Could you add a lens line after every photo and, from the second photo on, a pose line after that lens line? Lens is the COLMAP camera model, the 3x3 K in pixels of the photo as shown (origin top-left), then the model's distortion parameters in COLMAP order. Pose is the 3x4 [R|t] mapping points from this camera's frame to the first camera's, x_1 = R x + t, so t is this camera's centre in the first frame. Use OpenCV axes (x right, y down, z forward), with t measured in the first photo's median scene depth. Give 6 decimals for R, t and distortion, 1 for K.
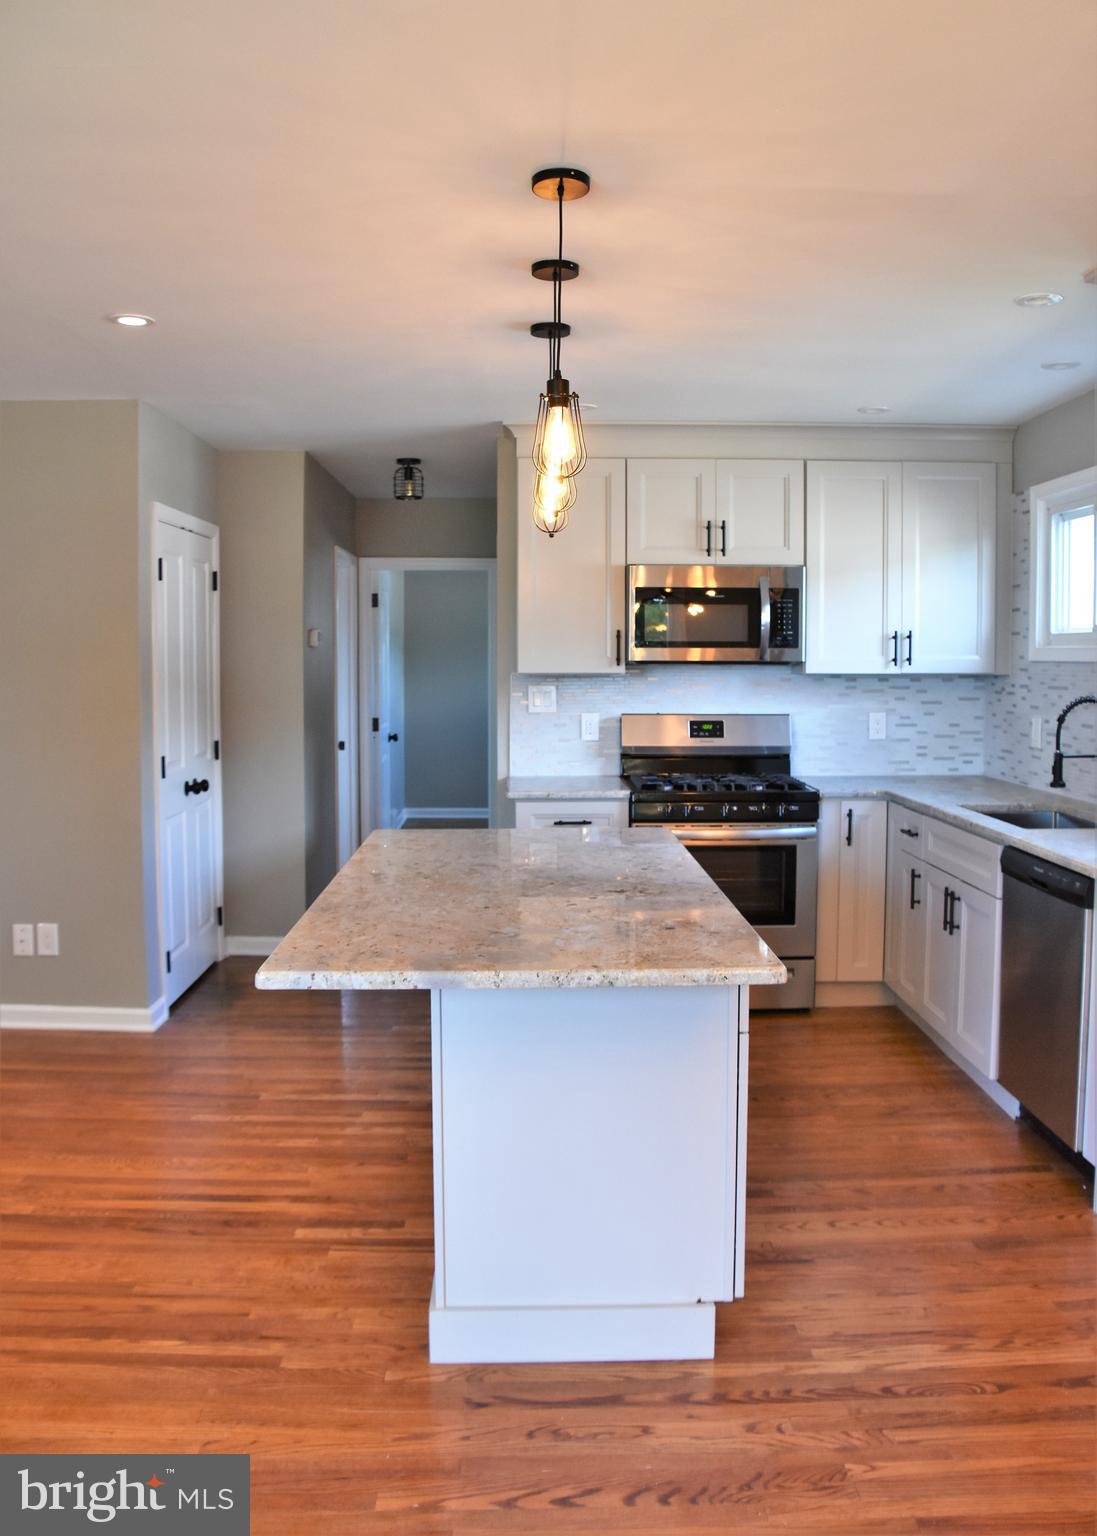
lens RADIAL K [[1297.1, 0, 553.8], [0, 1297.1, 714.3], [0, 0, 1]] dist [-0.153234, 0.093240]
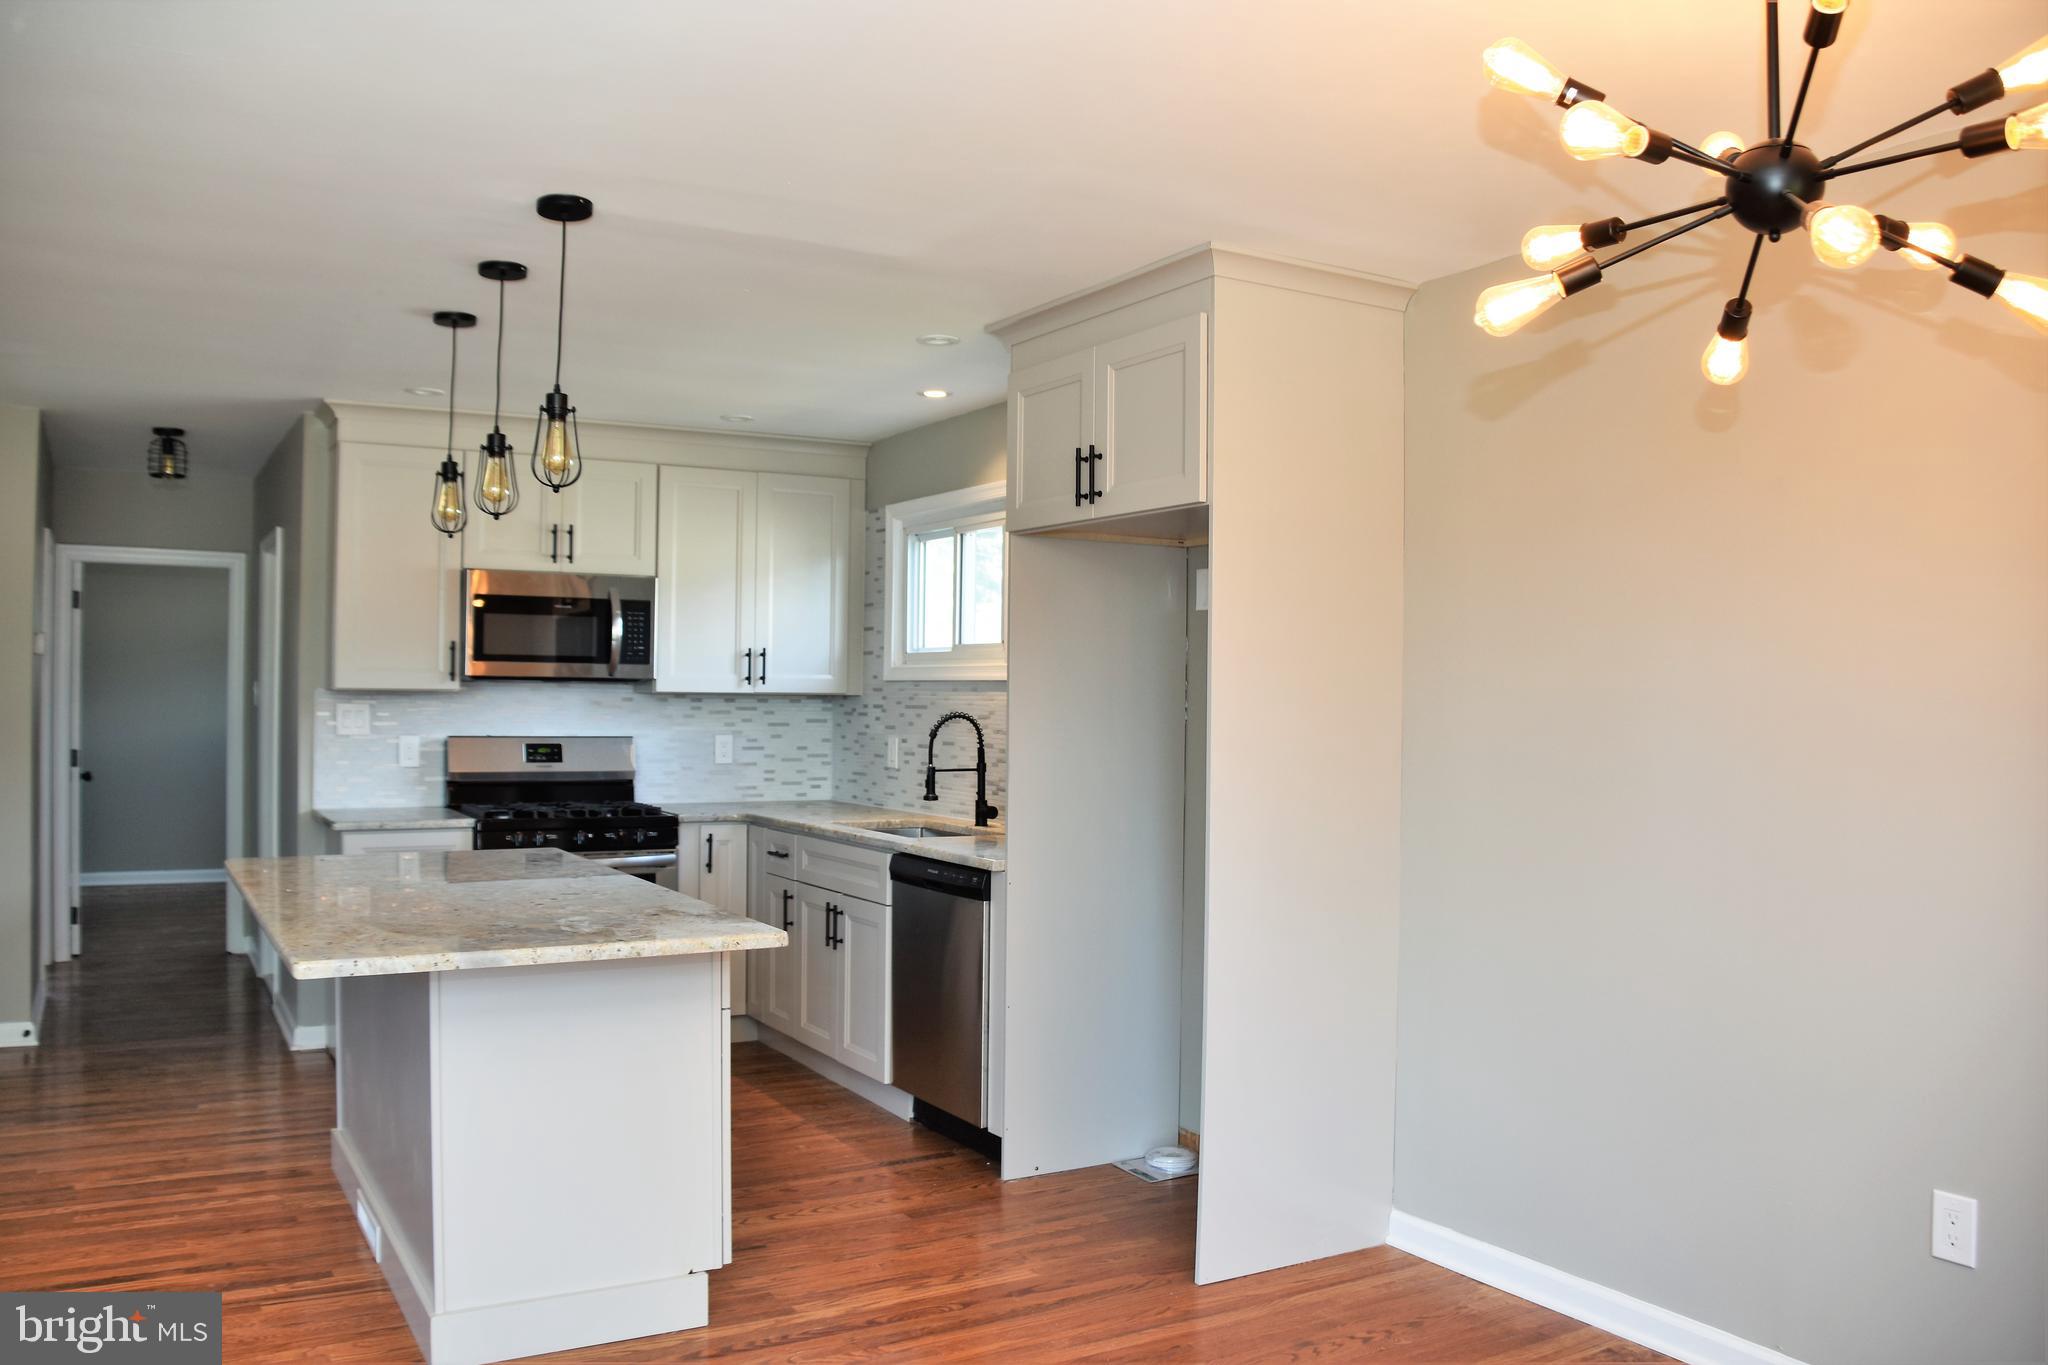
lens RADIAL K [[1624.8, 0, 1015.7], [0, 1624.8, 697.4], [0, 0, 1]] dist [-0.152199, 0.092116]
pose [[0.875915, 0.009194, 0.482378, -0.148033], [0.010449, 0.999222, -0.038020, 0.020610], [-0.482352, 0.038343, 0.875138, -0.156856]]
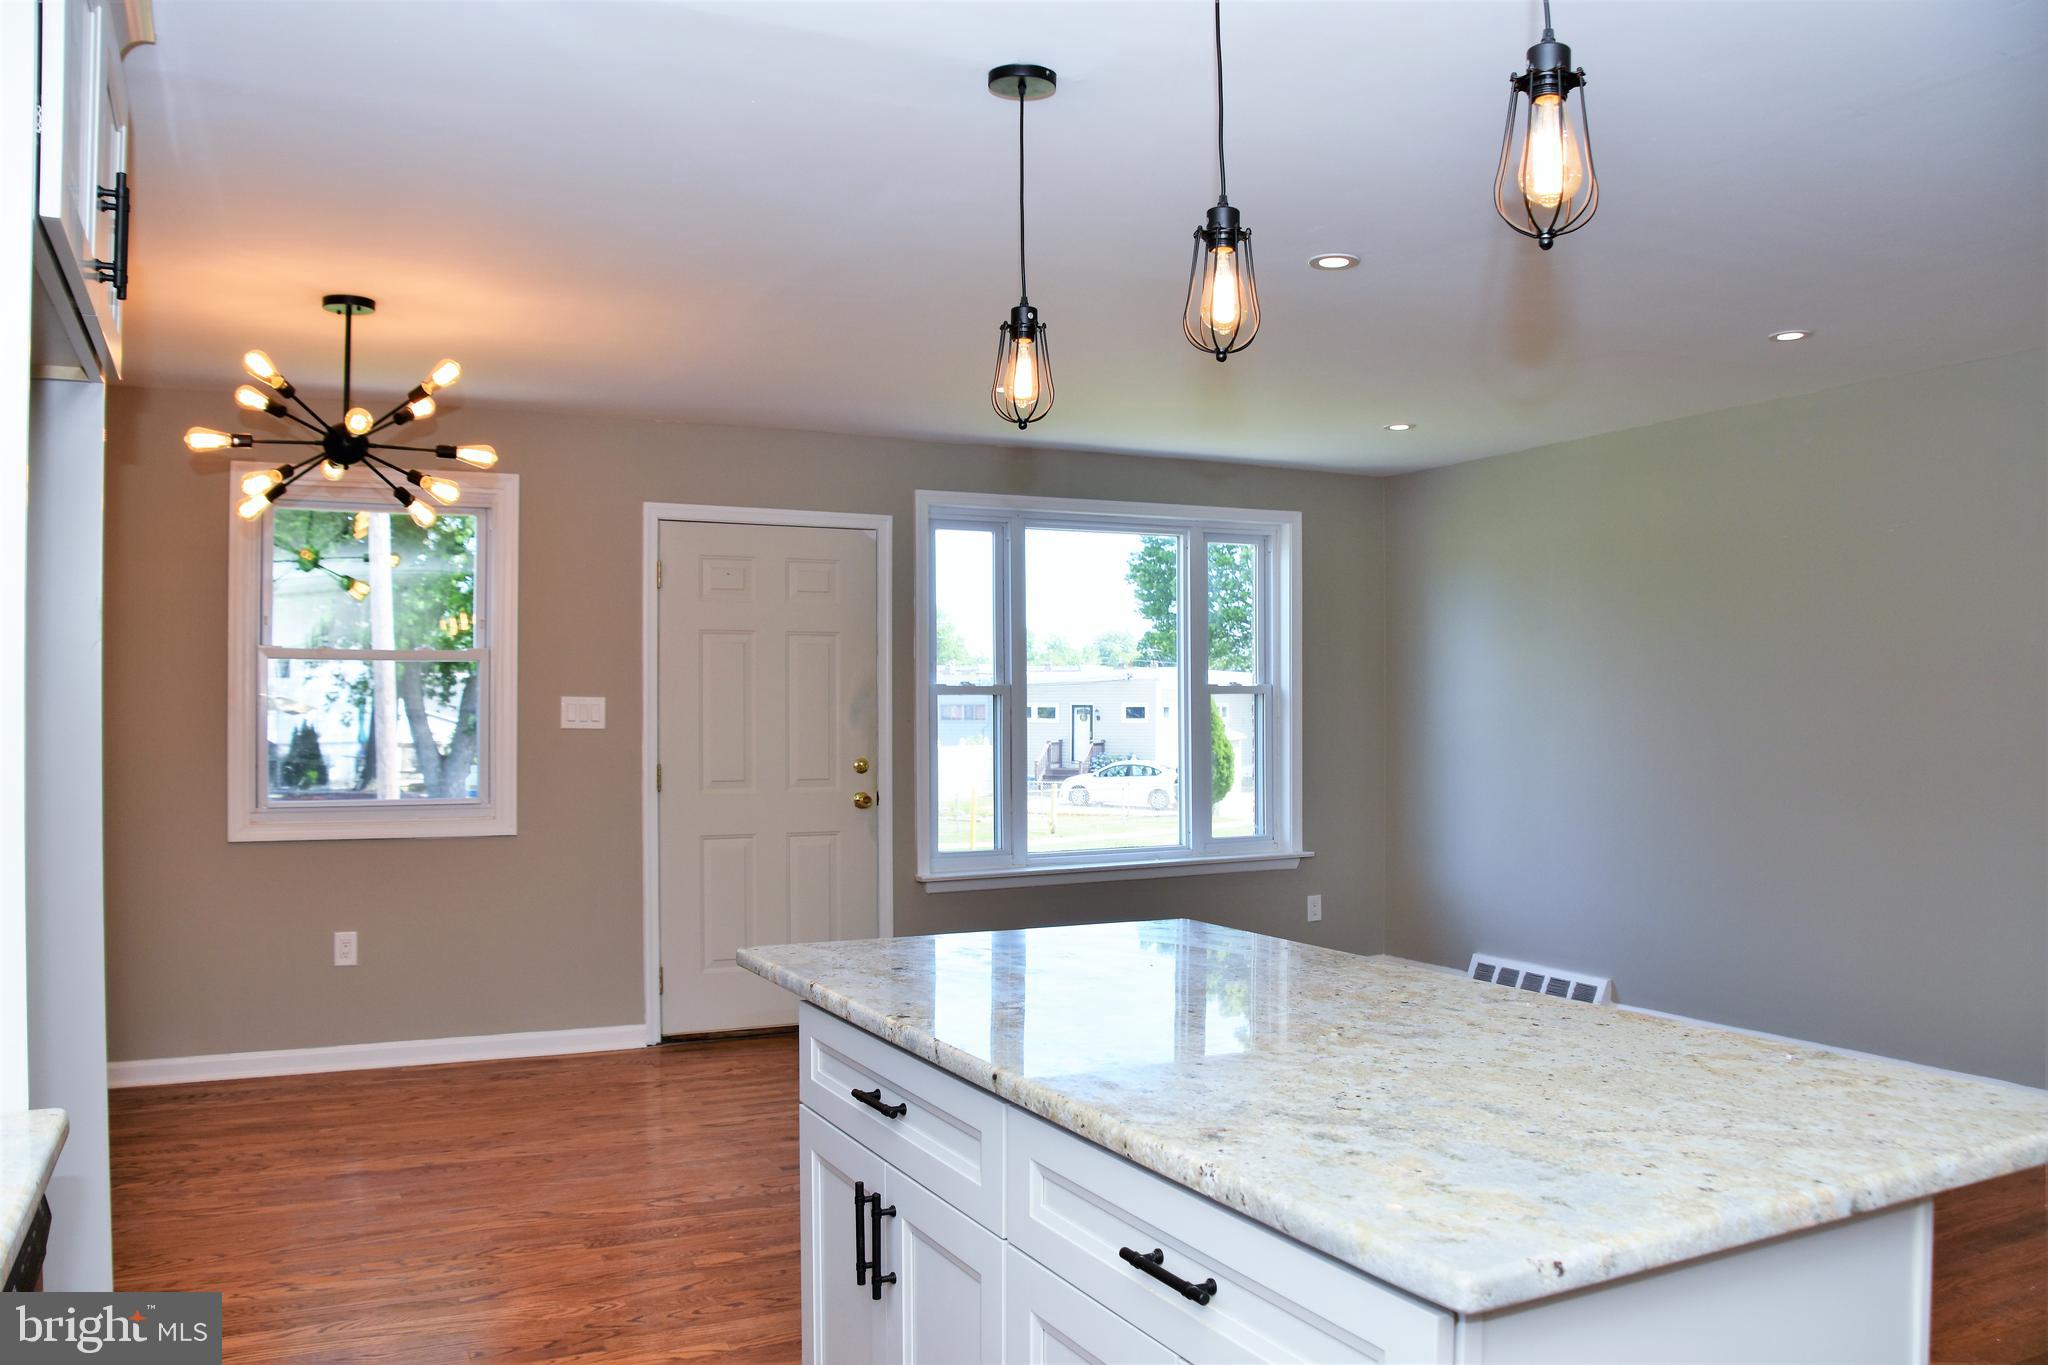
lens RADIAL K [[1589.0, 0, 1027.3], [0, 1589.0, 691.7], [0, 0, 1]] dist [-0.149634, 0.082157]
pose [[-0.902284, -0.001274, -0.431140, 0.224407], [-0.017989, 0.999236, 0.034695, -0.021679], [0.430767, 0.039060, -0.901618, 0.975546]]
